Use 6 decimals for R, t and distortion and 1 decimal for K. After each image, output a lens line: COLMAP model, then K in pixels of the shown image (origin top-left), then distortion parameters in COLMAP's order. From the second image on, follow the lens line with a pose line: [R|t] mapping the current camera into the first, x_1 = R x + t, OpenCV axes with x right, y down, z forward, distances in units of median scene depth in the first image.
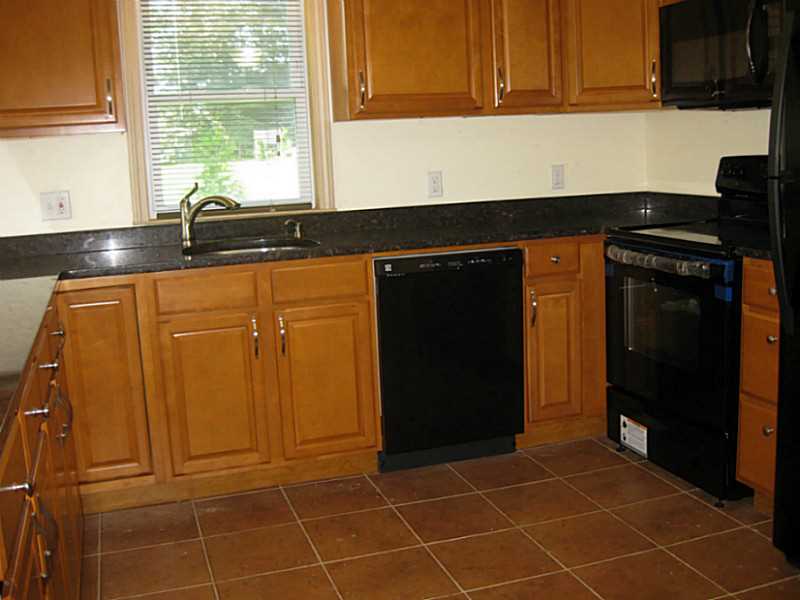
lens RADIAL K [[865.5, 0, 400.0], [0, 865.5, 300.0], [0, 0, 1]] dist [-0.221047, 0.275497]
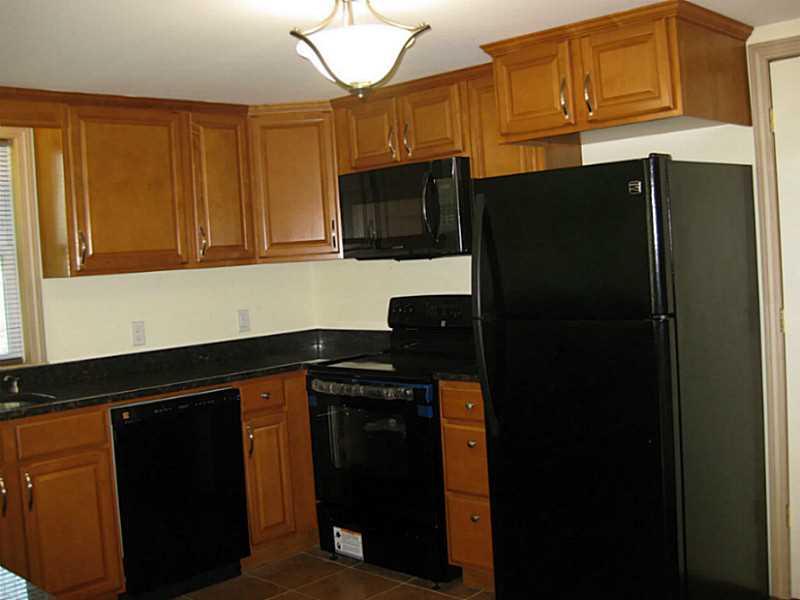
lens RADIAL K [[865.5, 0, 400.0], [0, 865.5, 300.0], [0, 0, 1]] dist [-0.221047, 0.275497]
pose [[0.882198, -0.031617, 0.469816, -0.187766], [0.102232, 0.986805, -0.125559, -0.011560], [-0.459646, 0.158798, 0.873790, -0.082194]]
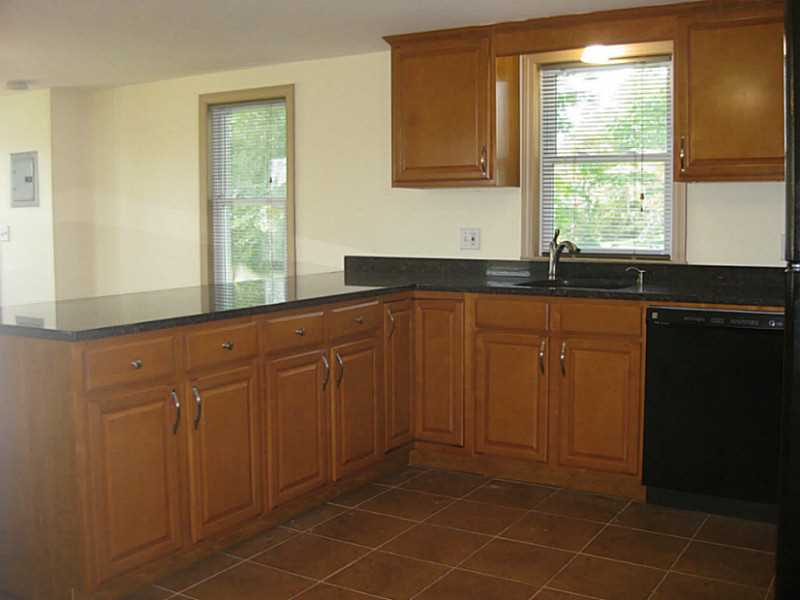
lens RADIAL K [[865.5, 0, 400.0], [0, 865.5, 300.0], [0, 0, 1]] dist [-0.221047, 0.275497]
pose [[0.636029, 0.113938, -0.763207, 0.569074], [-0.151139, 0.988277, 0.021584, -0.029288], [0.756719, 0.101622, 0.645794, 0.042006]]
